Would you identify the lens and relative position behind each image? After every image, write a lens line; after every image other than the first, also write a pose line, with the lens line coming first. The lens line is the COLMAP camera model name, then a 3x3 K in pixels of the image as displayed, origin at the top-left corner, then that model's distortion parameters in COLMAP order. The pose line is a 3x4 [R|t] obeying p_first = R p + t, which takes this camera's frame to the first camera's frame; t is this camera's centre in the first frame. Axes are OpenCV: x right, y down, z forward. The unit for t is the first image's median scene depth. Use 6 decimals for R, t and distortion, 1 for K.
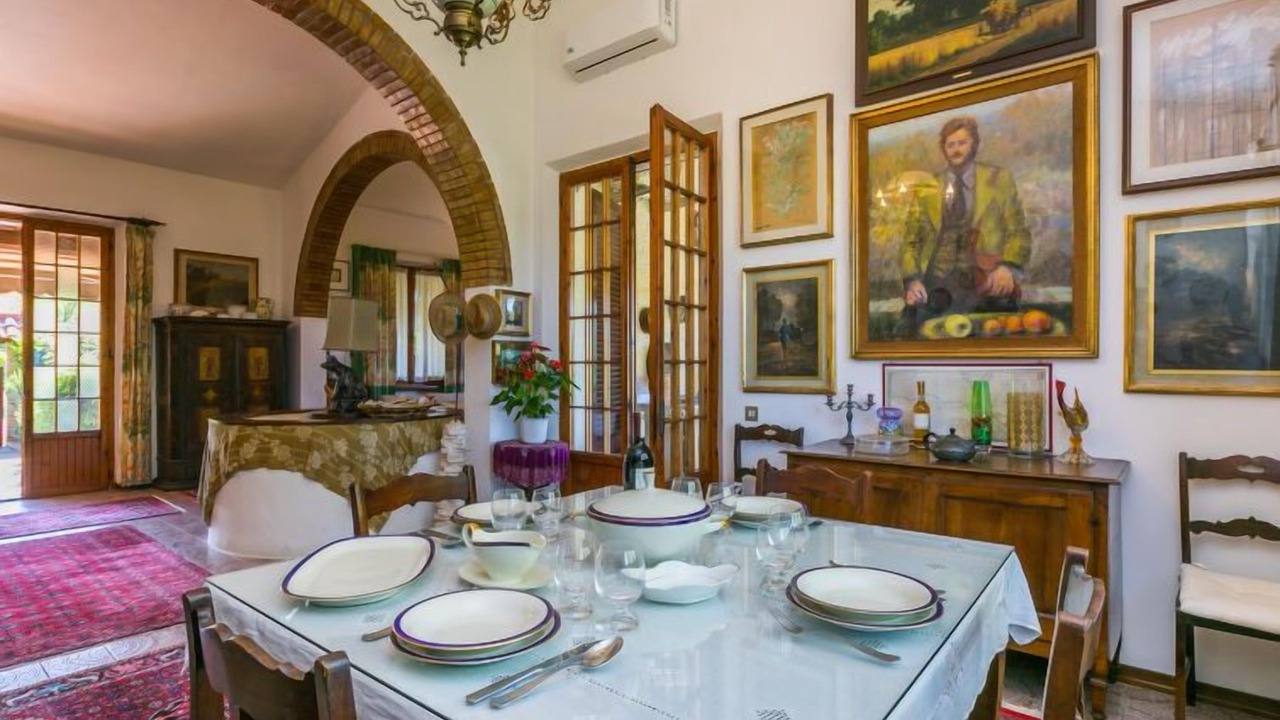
lens RADIAL K [[661.4, 0, 647.8], [0, 661.4, 362.0], [0, 0, 1]] dist [-0.002036, 0.000100]
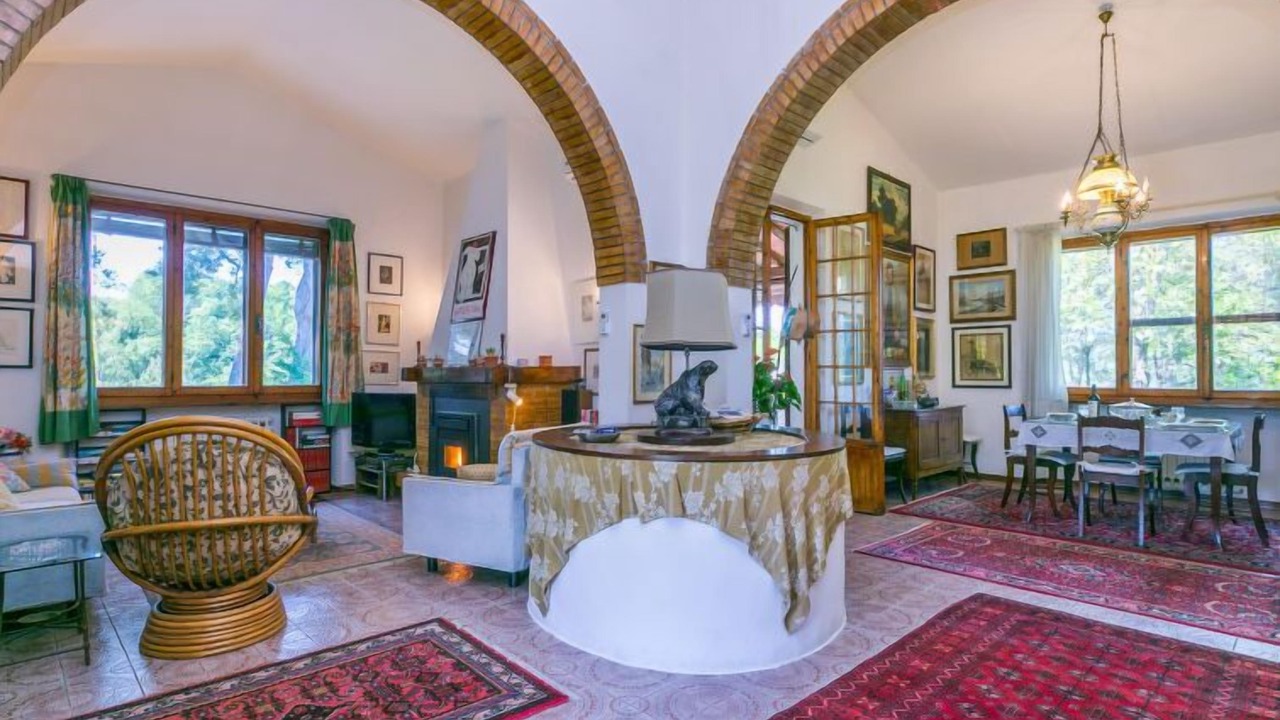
lens RADIAL K [[661.4, 0, 647.8], [0, 661.4, 362.0], [0, 0, 1]] dist [-0.002036, 0.000100]
pose [[0.102661, 0.009537, 0.994671, -1.712807], [-0.010972, 0.999904, -0.008455, 0.009008], [-0.994656, -0.010046, 0.102756, 1.426711]]
